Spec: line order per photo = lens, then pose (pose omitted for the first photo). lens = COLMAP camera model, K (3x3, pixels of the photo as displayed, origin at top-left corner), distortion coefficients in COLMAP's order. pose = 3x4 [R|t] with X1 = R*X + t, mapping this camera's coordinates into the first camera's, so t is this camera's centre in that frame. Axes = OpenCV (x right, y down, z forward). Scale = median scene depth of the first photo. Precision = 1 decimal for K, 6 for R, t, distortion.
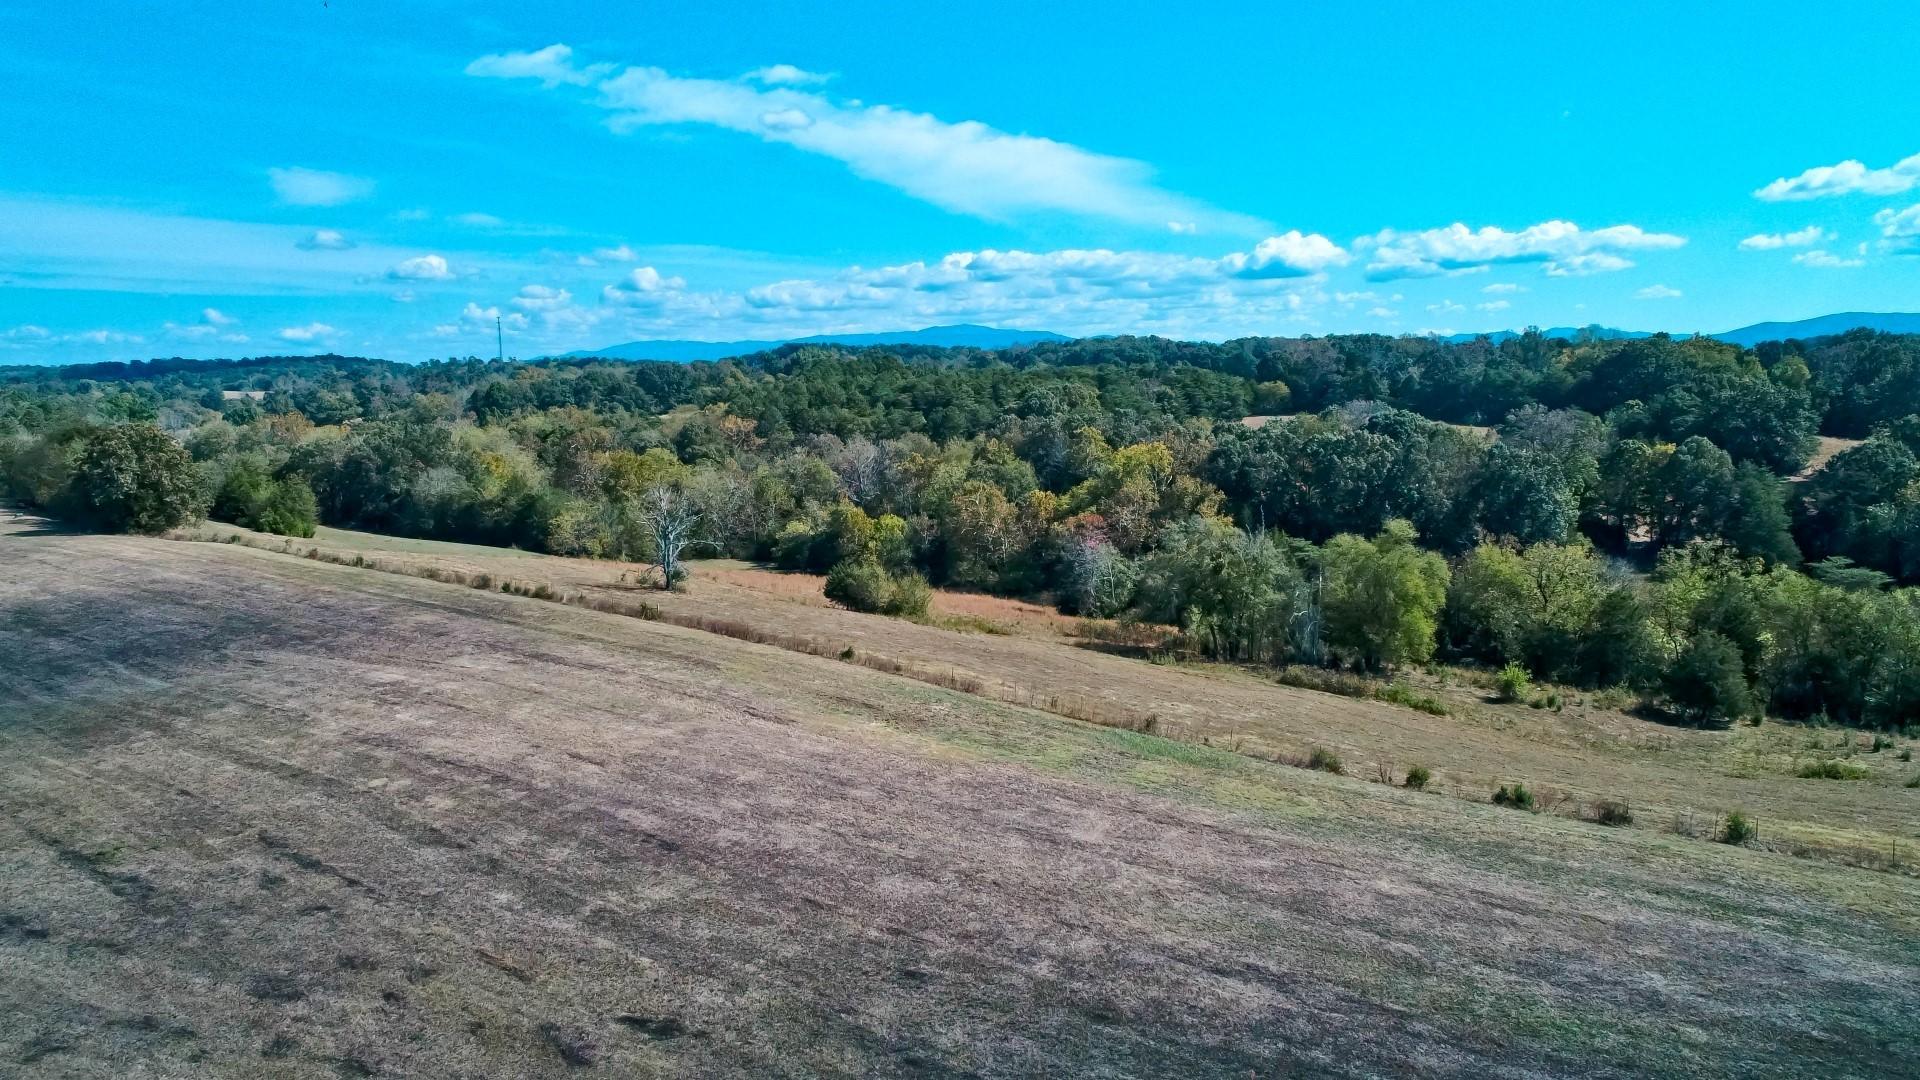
lens RADIAL K [[1276.7, 0, 963.8], [0, 1276.7, 536.5], [0, 0, 1]] dist [0.000779, -0.004231]
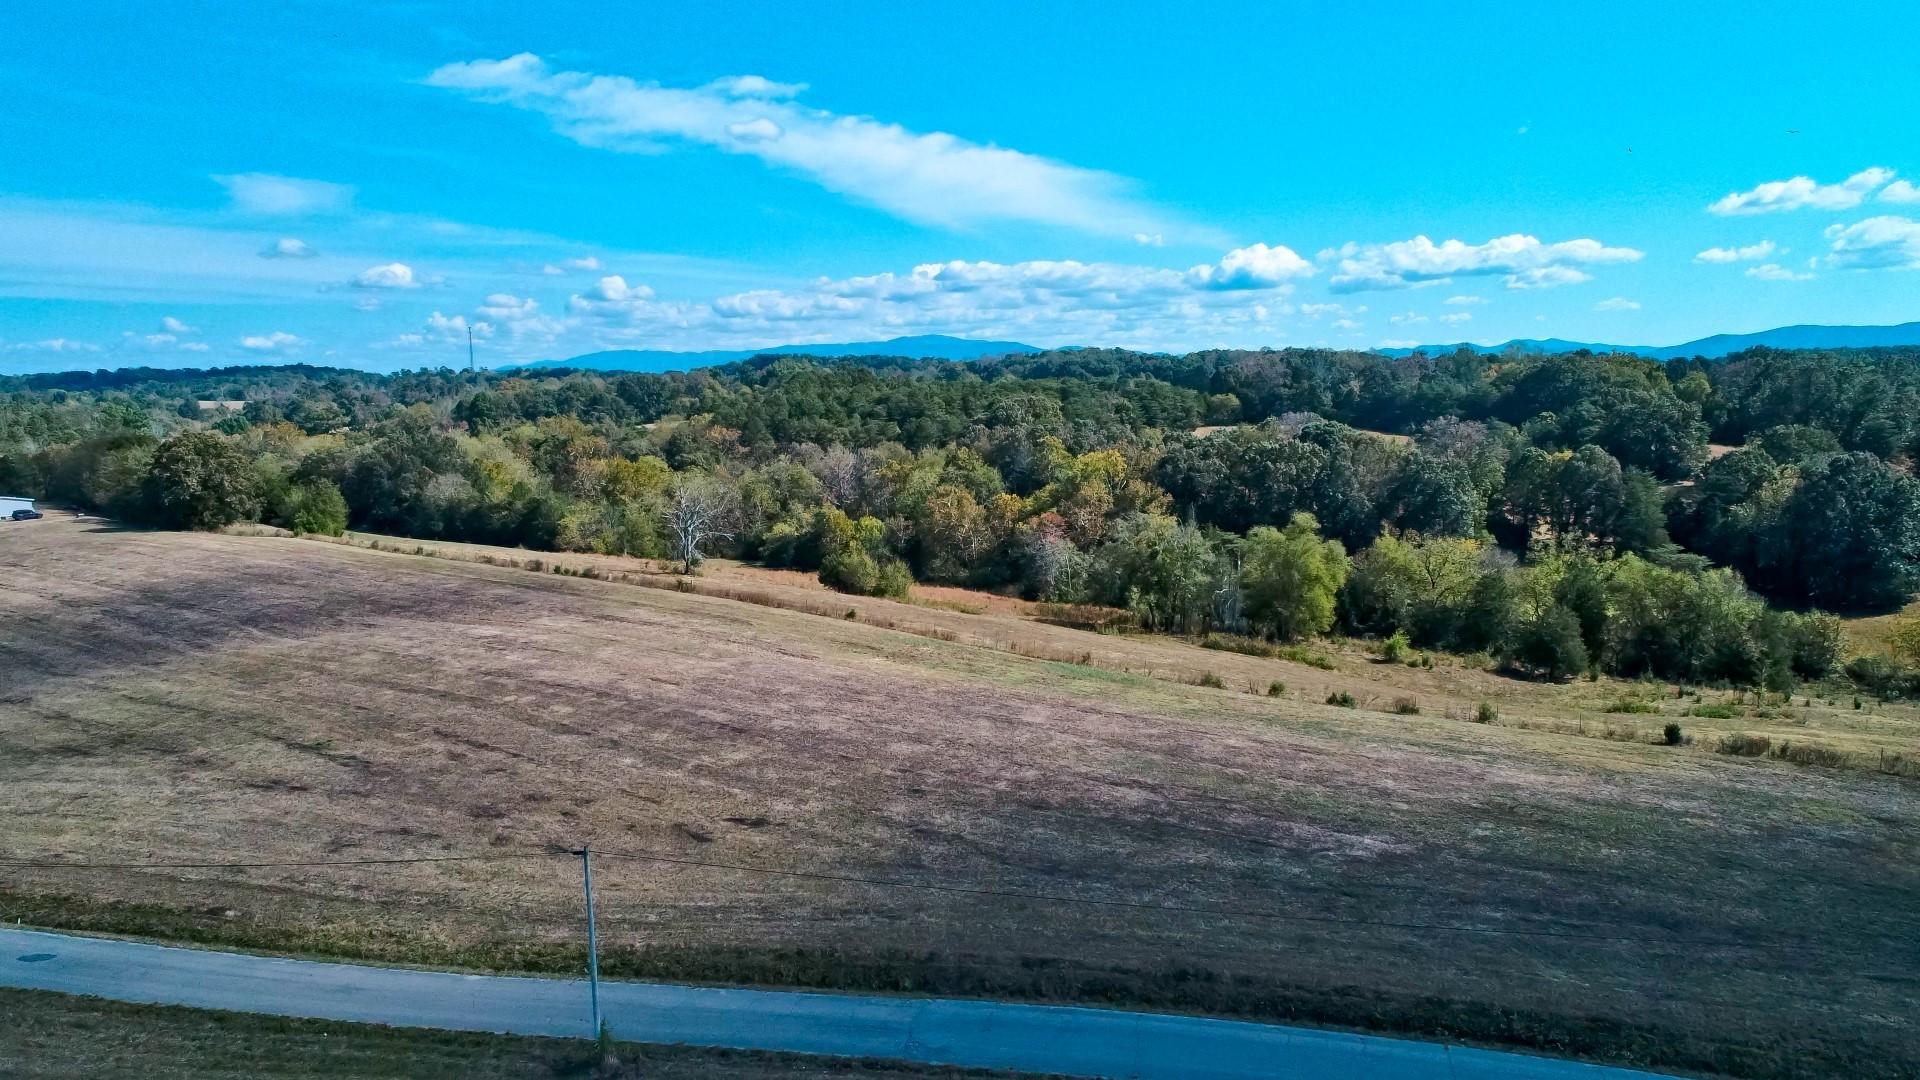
lens RADIAL K [[1276.7, 0, 959.5], [0, 1276.7, 540.1], [0, 0, 1]] dist [0.000779, -0.004231]
pose [[0.999774, -0.001169, 0.021232, -0.004299], [0.001276, 0.999986, -0.005038, 0.010255], [-0.021226, 0.005064, 0.999762, -0.109043]]
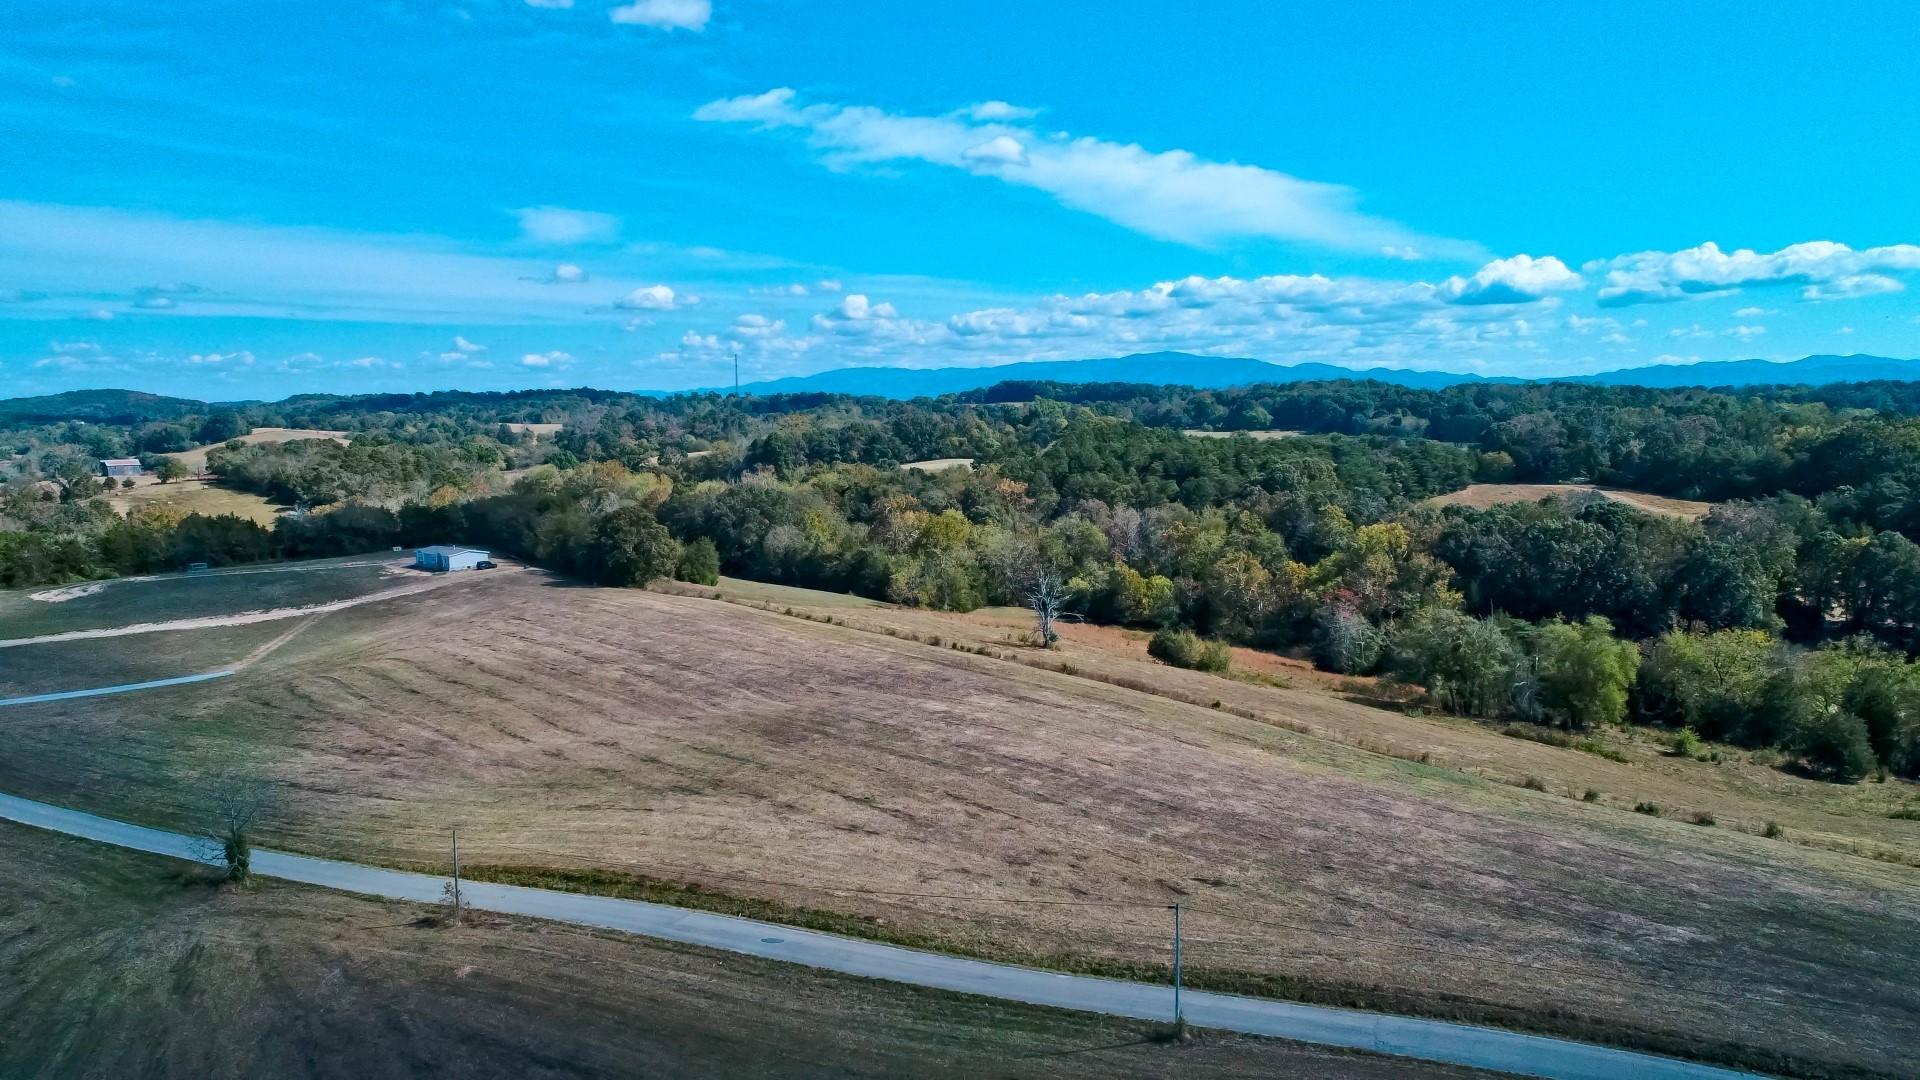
lens RADIAL K [[1276.7, 0, 957.0], [0, 1276.7, 537.9], [0, 0, 1]] dist [0.000779, -0.004231]
pose [[0.987252, 0.020779, -0.157803, -0.067557], [-0.023707, 0.999580, -0.016697, -0.033065], [0.157389, 0.020225, 0.987329, -0.252805]]
